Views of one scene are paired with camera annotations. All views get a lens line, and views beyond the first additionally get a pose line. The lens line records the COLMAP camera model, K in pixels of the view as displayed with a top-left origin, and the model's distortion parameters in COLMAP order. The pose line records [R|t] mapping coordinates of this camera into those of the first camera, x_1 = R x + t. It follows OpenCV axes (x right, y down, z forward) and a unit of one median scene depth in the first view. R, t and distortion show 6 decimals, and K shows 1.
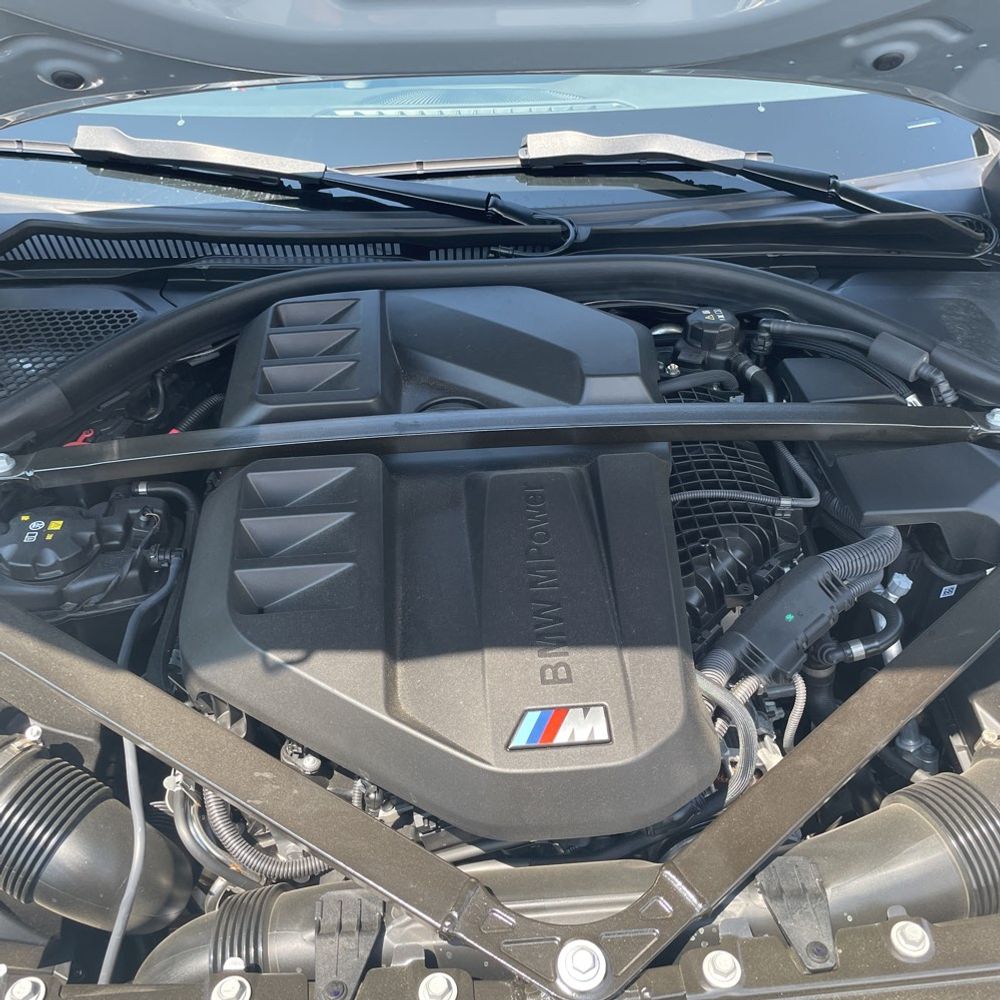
lens RADIAL K [[1010.6, 0, 498.5], [0, 1010.6, 494.7], [0, 0, 1]] dist [0.083523, -0.107417]
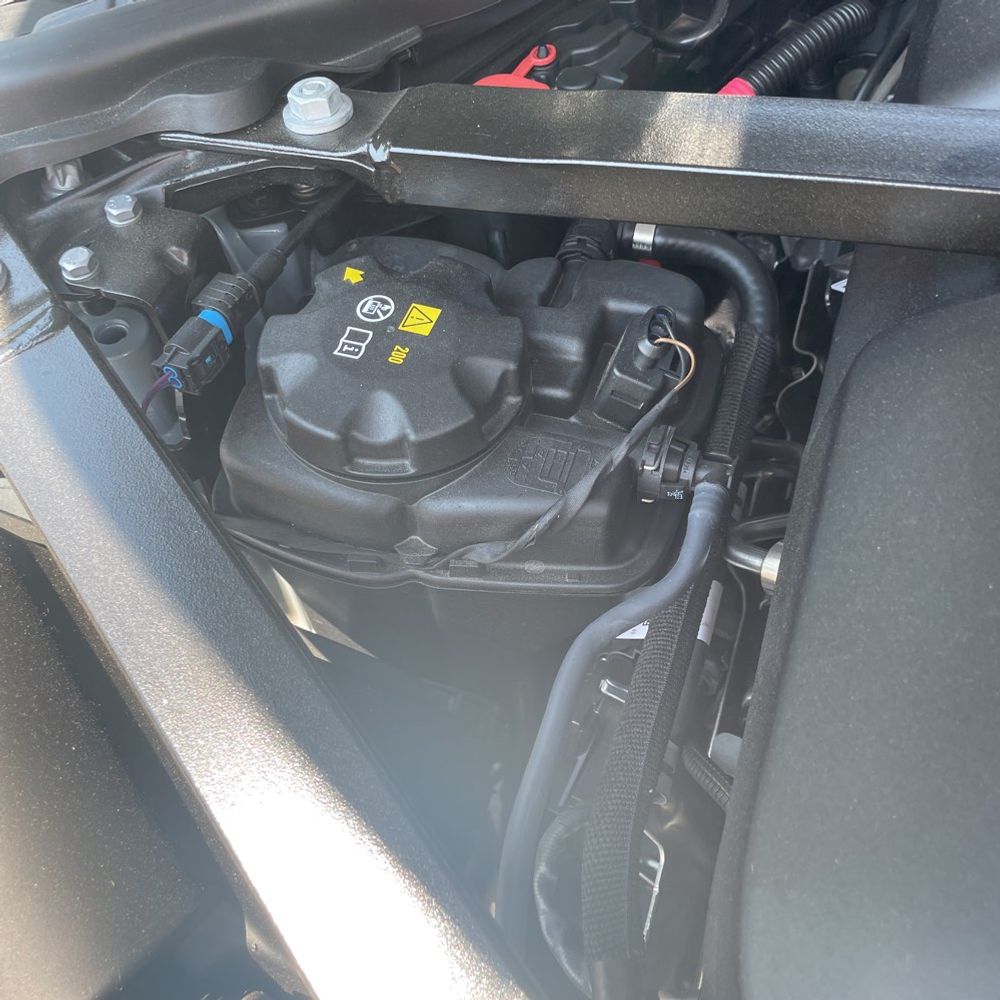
lens RADIAL K [[993.5, 0, 500.0], [0, 993.5, 500.0], [0, 0, 1]] dist [0.088933, -0.120776]
pose [[0.913701, 0.289657, -0.285041, -0.257698], [-0.183576, 0.919951, 0.346394, -0.034130], [0.362560, -0.264174, 0.893735, 0.606175]]
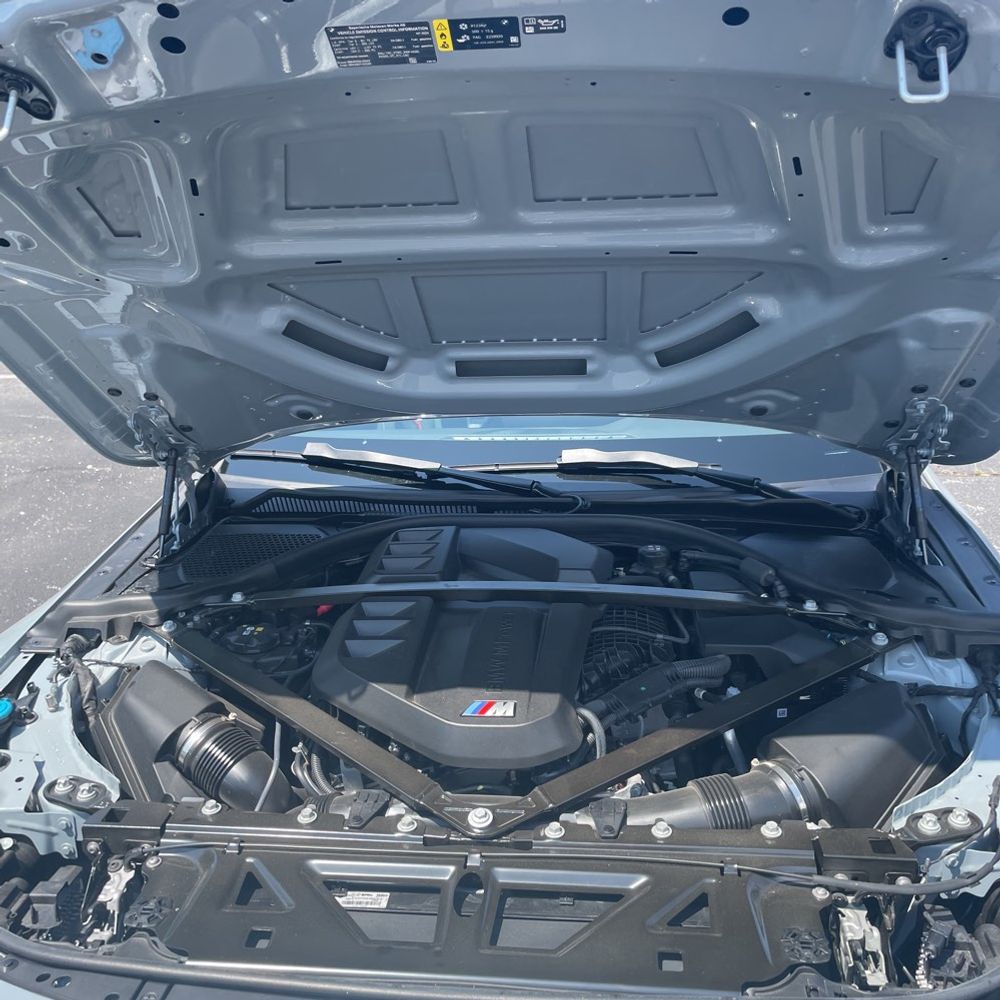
lens RADIAL K [[1010.6, 0, 498.5], [0, 1010.6, 494.7], [0, 0, 1]] dist [0.083523, -0.107417]
pose [[0.981316, 0.023596, -0.190948, 0.300051], [-0.087147, 0.939320, -0.331787, 0.333394], [0.171533, 0.342229, 0.923827, -0.630805]]
